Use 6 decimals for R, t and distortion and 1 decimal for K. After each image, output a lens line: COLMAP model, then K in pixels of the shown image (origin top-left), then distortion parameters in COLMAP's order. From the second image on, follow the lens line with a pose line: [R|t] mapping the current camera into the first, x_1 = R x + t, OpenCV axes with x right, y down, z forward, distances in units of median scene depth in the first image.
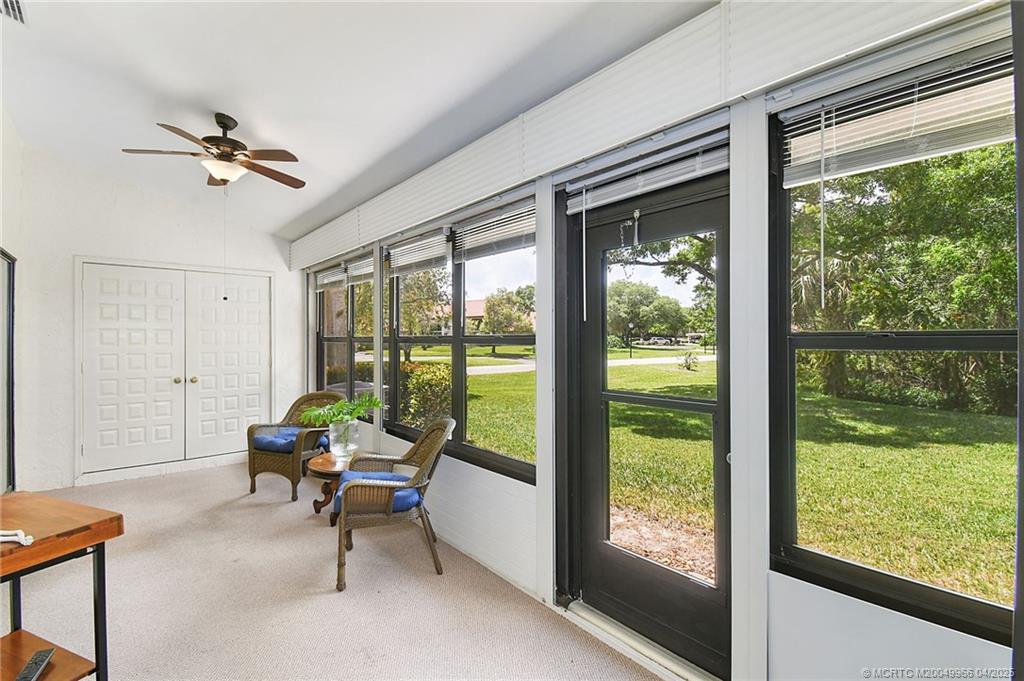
lens RADIAL K [[471.4, 0, 509.5], [0, 471.4, 340.3], [0, 0, 1]] dist [0.030616, -0.000647]
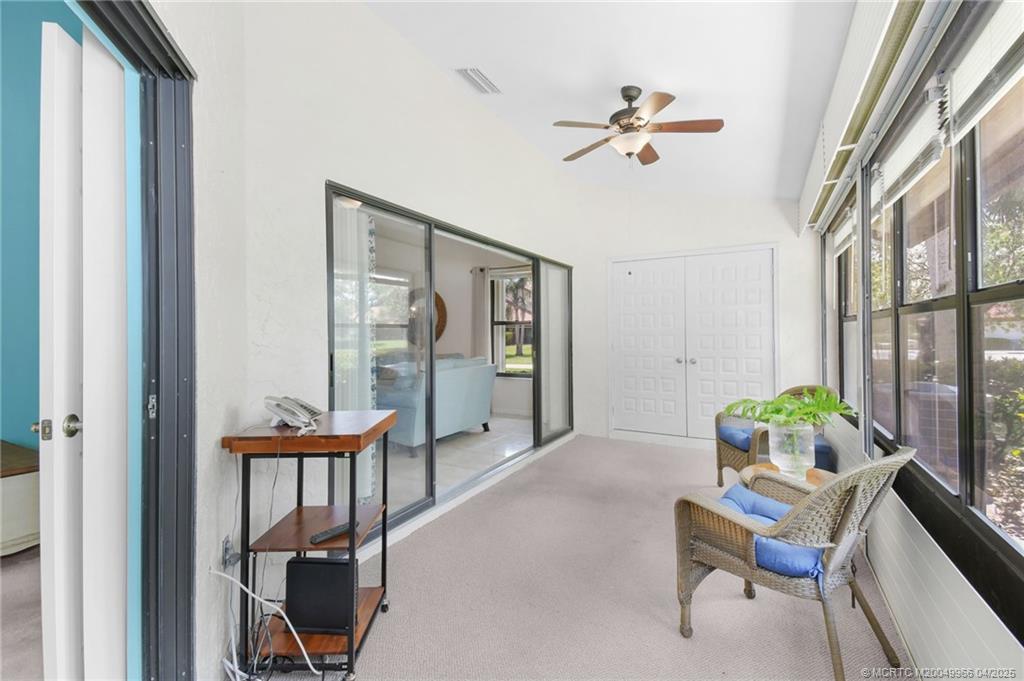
lens RADIAL K [[458.3, 0, 498.6], [0, 458.3, 337.7], [0, 0, 1]] dist [-0.000454, -0.023594]
pose [[0.357220, 0.003713, -0.934013, 0.045209], [0.007389, 0.999950, 0.006801, 0.008736], [0.933991, -0.009331, 0.357175, 0.098762]]
